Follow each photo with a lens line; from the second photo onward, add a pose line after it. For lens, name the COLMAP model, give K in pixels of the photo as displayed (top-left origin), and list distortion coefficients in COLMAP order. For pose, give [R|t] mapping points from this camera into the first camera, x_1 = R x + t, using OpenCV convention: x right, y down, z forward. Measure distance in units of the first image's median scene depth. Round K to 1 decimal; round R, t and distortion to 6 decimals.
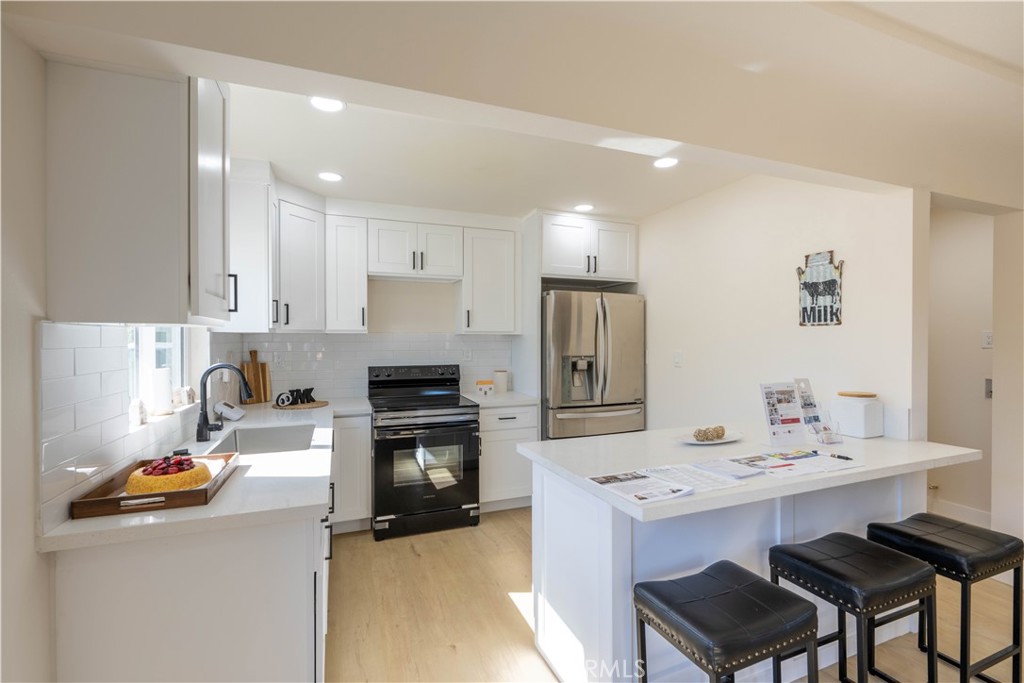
lens RADIAL K [[468.0, 0, 512.0], [0, 468.0, 341.5], [0, 0, 1]] dist [-0.001288, -0.000103]
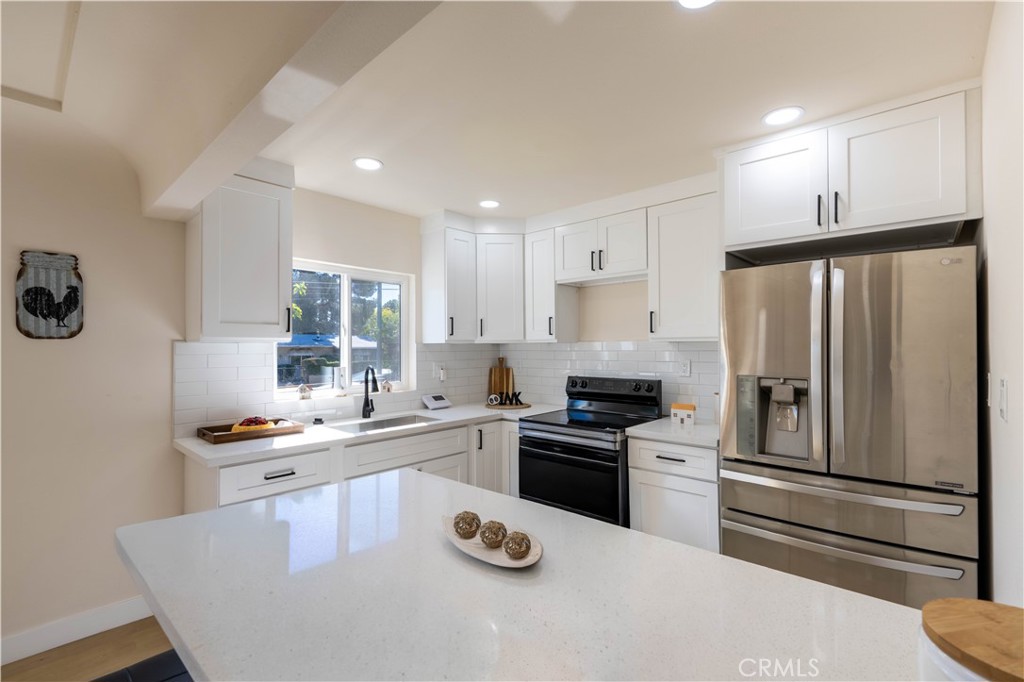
lens RADIAL K [[452.5, 0, 512.0], [0, 452.5, 341.0], [0, 0, 1]] dist [-0.016744, 0.000169]
pose [[0.437343, -0.015042, -0.899169, 0.502395], [-0.000329, 0.999857, -0.016887, -0.004187], [0.899295, 0.007681, 0.437276, 0.476713]]
